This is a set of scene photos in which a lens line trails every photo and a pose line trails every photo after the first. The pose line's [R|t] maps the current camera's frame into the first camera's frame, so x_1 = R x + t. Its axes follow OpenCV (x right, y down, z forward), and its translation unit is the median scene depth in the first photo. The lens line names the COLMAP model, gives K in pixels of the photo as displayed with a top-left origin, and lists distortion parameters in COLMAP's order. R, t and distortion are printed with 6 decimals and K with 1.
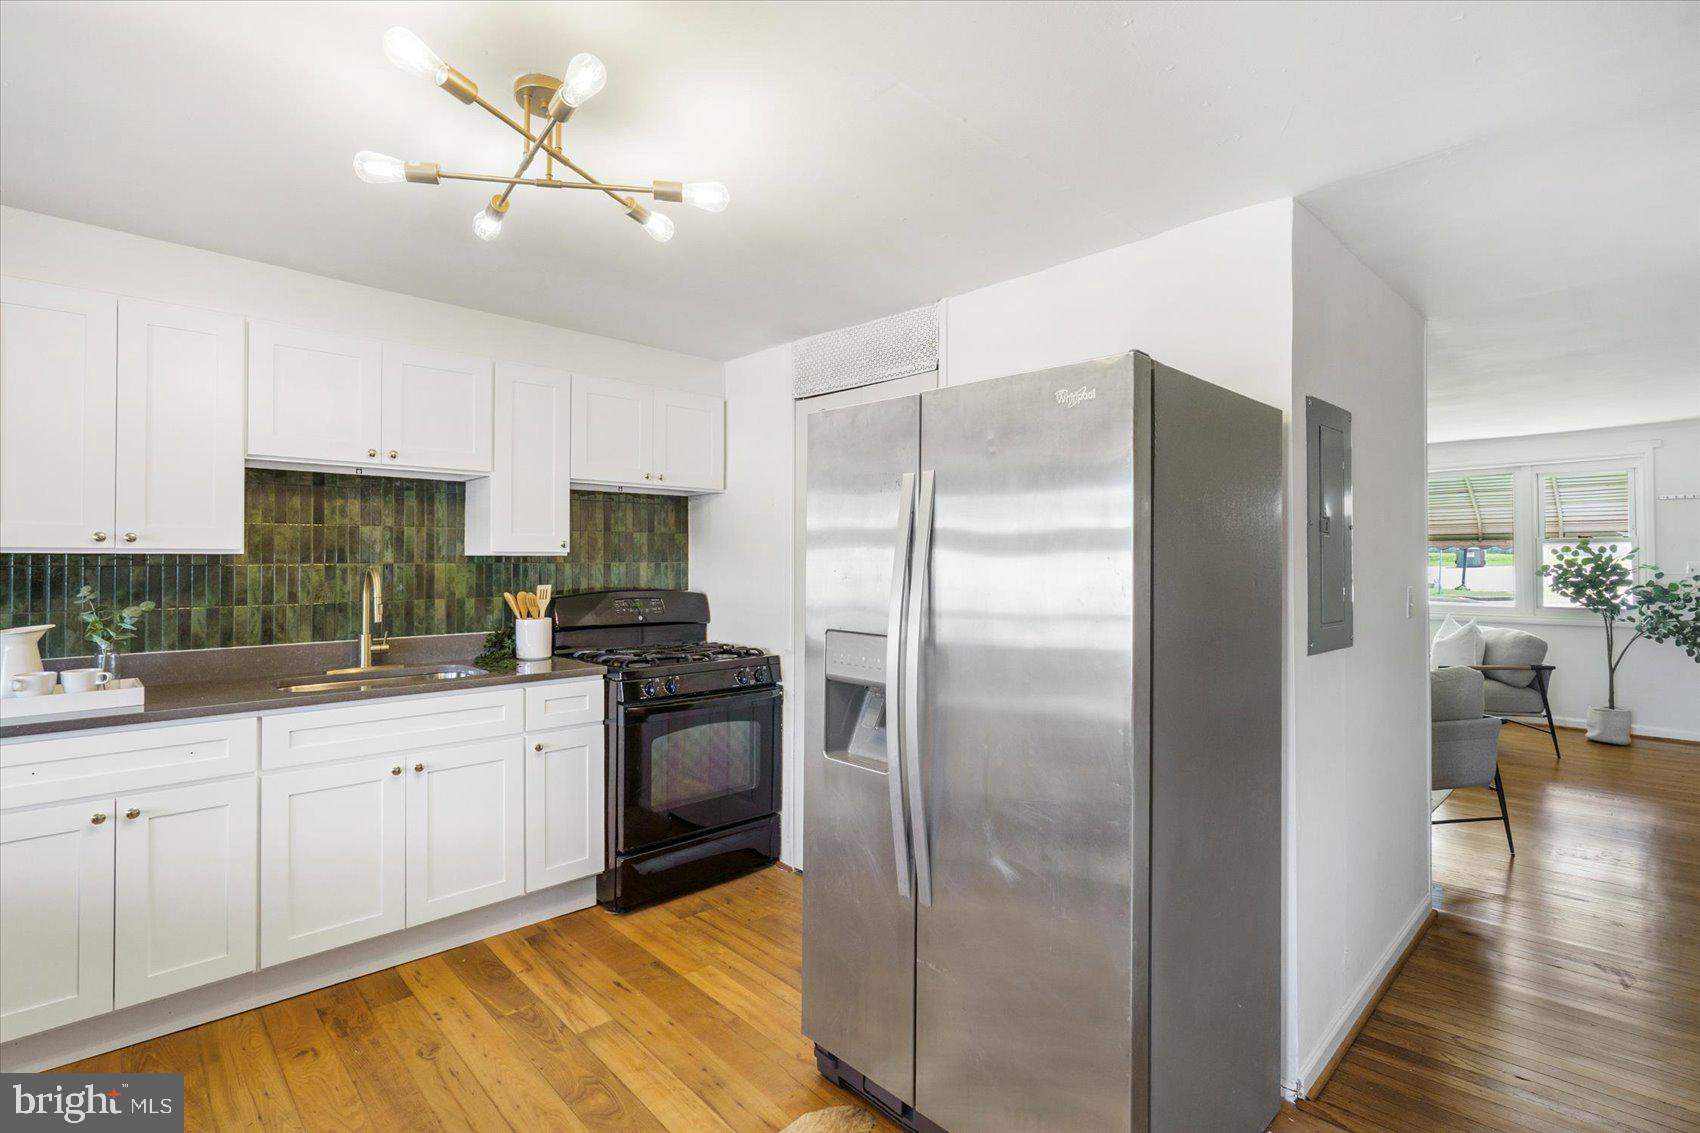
lens RADIAL K [[805.0, 0, 860.6], [0, 805.0, 550.7], [0, 0, 1]] dist [-0.002030, 0.000804]
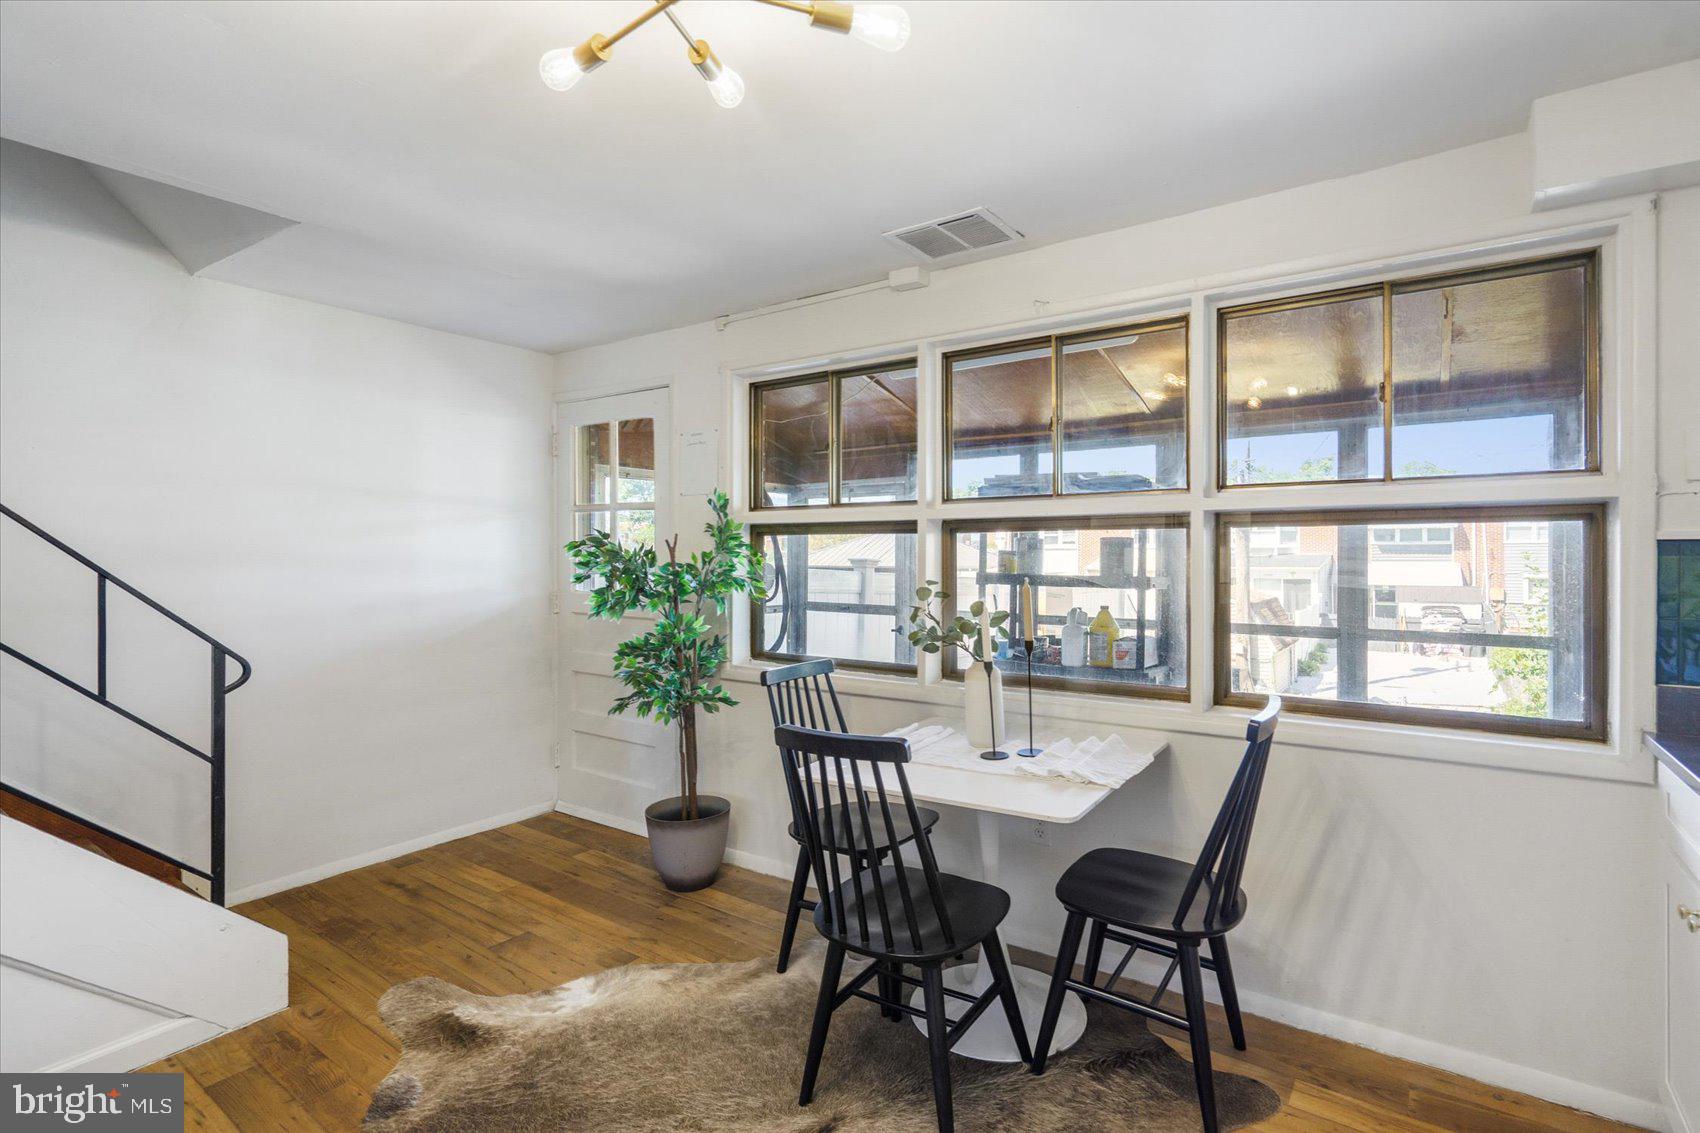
lens RADIAL K [[805.0, 0, 860.6], [0, 805.0, 550.7], [0, 0, 1]] dist [-0.002030, 0.000804]
pose [[-0.979225, 0.005991, -0.202687, -0.414751], [0.007934, 0.999930, -0.008772, 0.037022], [0.202620, -0.010198, -0.979204, 1.988038]]
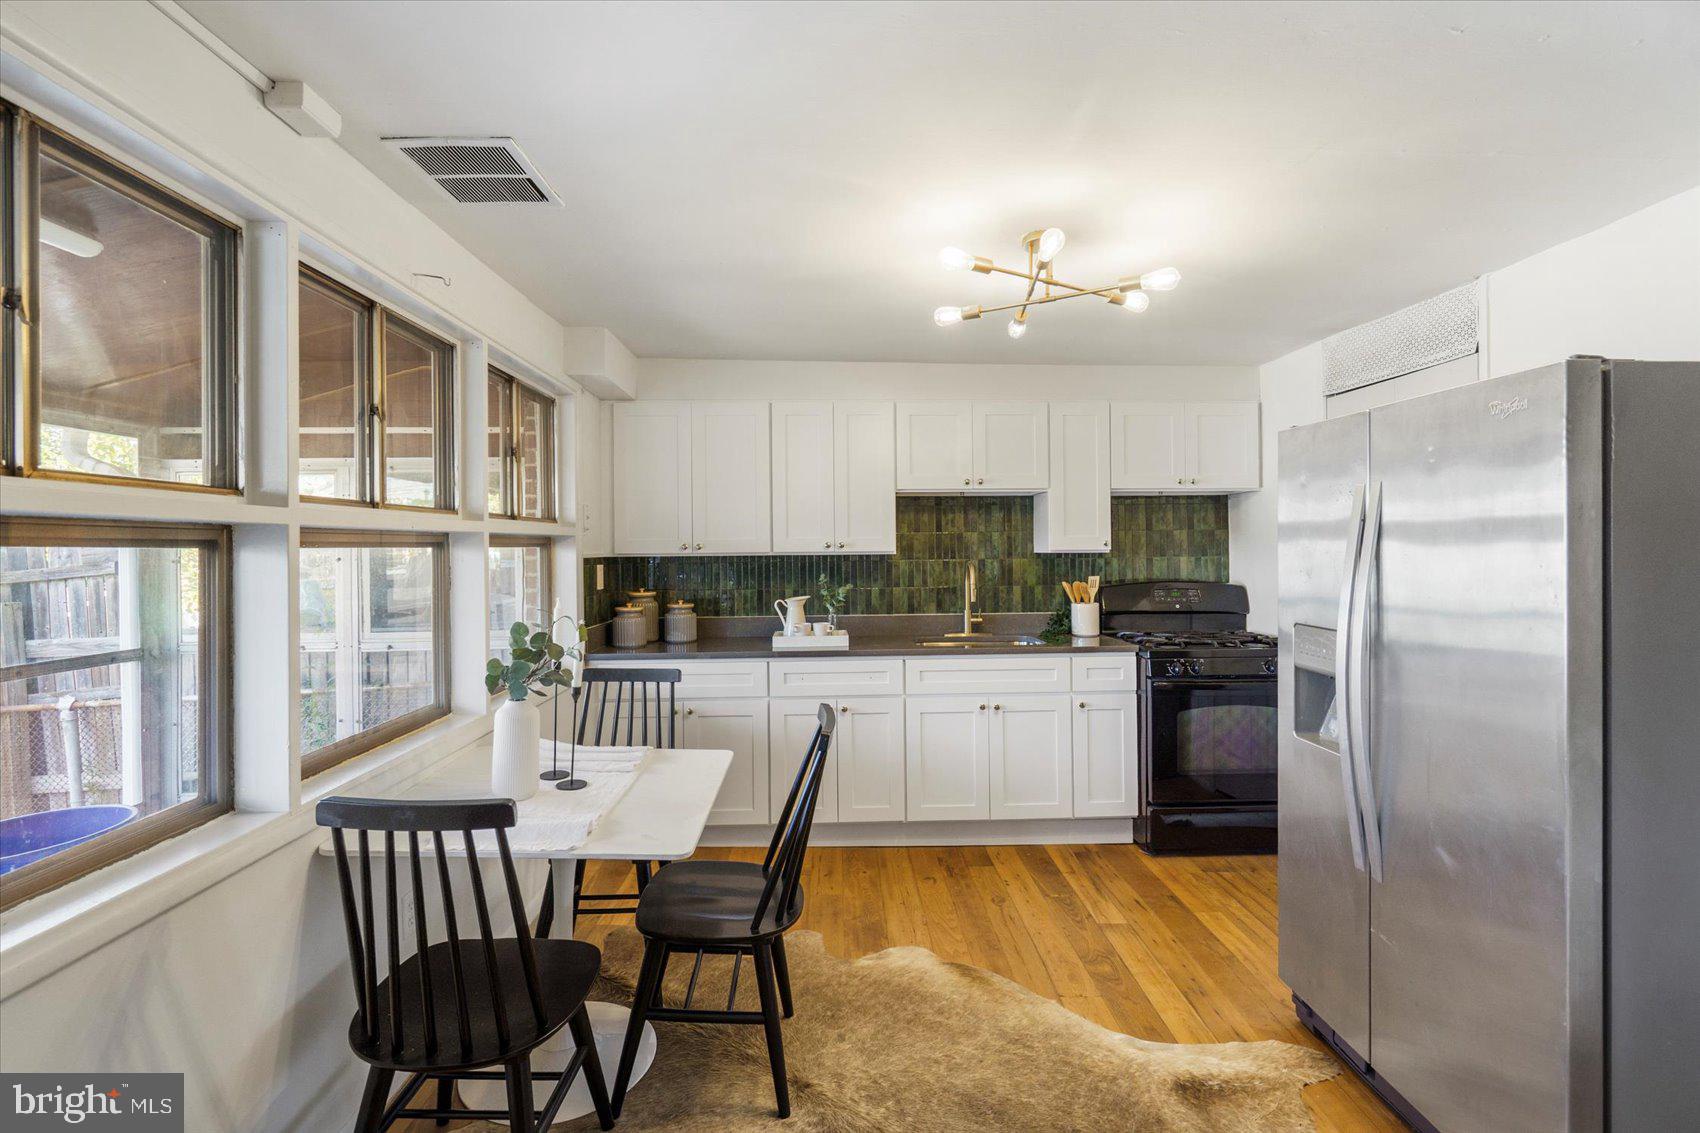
lens RADIAL K [[793.6, 0, 854.8], [0, 793.6, 548.8], [0, 0, 1]] dist [-0.000899, 0.000197]
pose [[0.742519, -0.006765, -0.669791, 0.166417], [0.017133, 0.999814, 0.008894, -0.018238], [0.669606, -0.018080, 0.742497, -0.157494]]
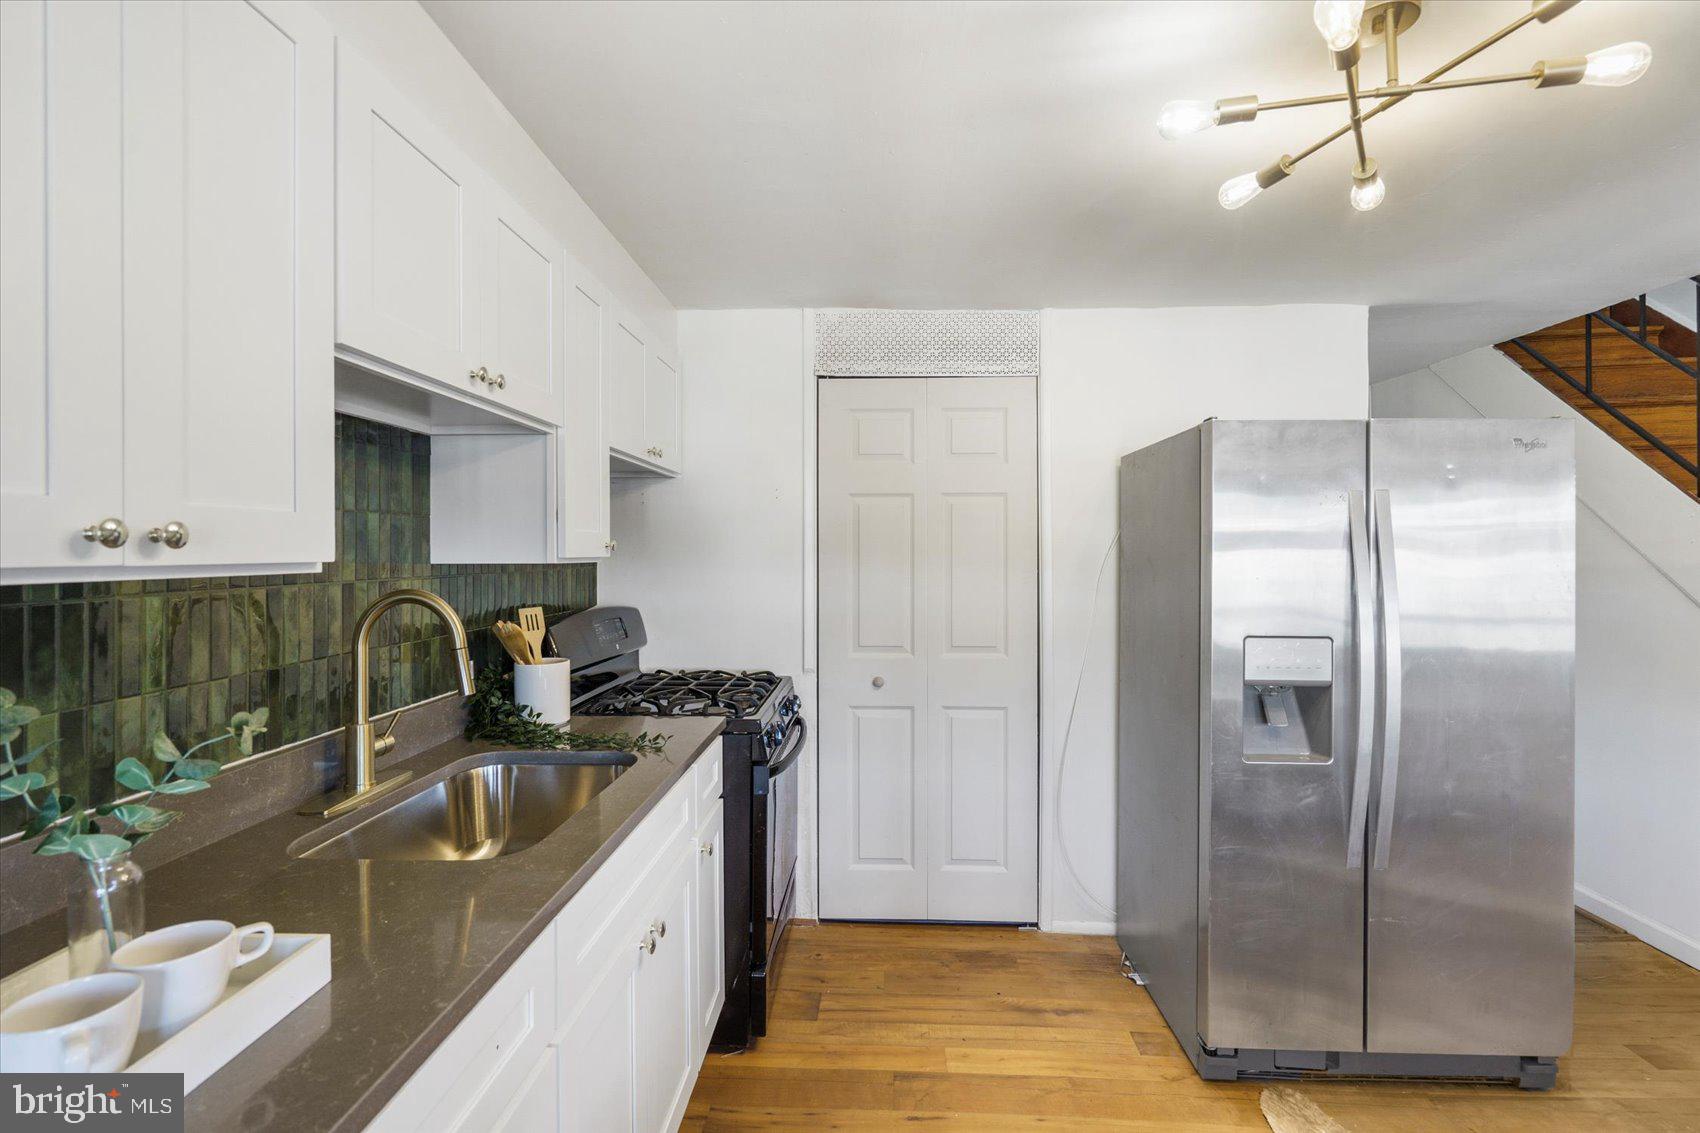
lens RADIAL K [[780.3, 0, 853.6], [0, 780.3, 557.2], [0, 0, 1]] dist [-0.001141, -0.000057]
pose [[0.721840, -0.007199, 0.692022, -0.729675], [-0.005078, 0.999864, 0.015698, -0.010300], [-0.692041, -0.014845, 0.721705, 0.431184]]
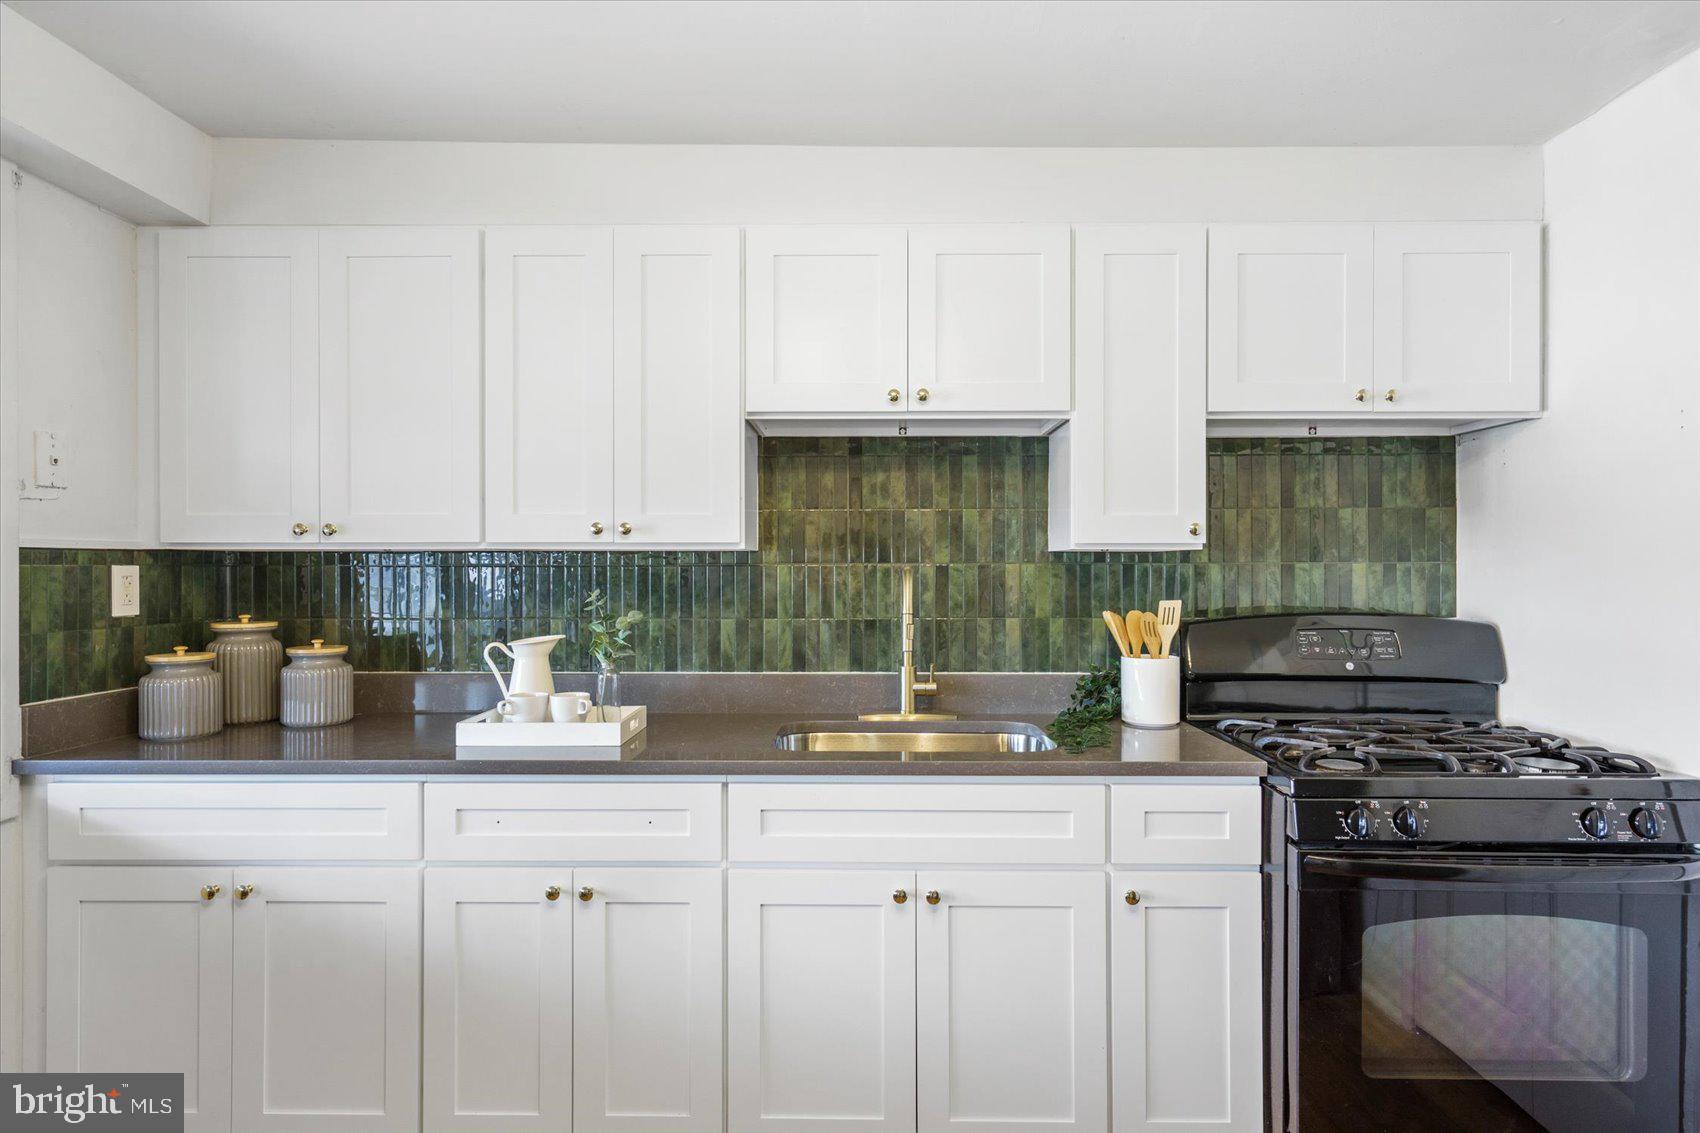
lens RADIAL K [[948.4, 0, 850.0], [0, 948.4, 566.5], [0, 0, 1]] dist [0.003462, 0.001022]
pose [[0.702541, 0.000772, -0.711643, -0.071829], [0.008588, 0.999917, 0.009563, 0.010450], [0.711592, -0.012830, 0.702476, 0.395055]]
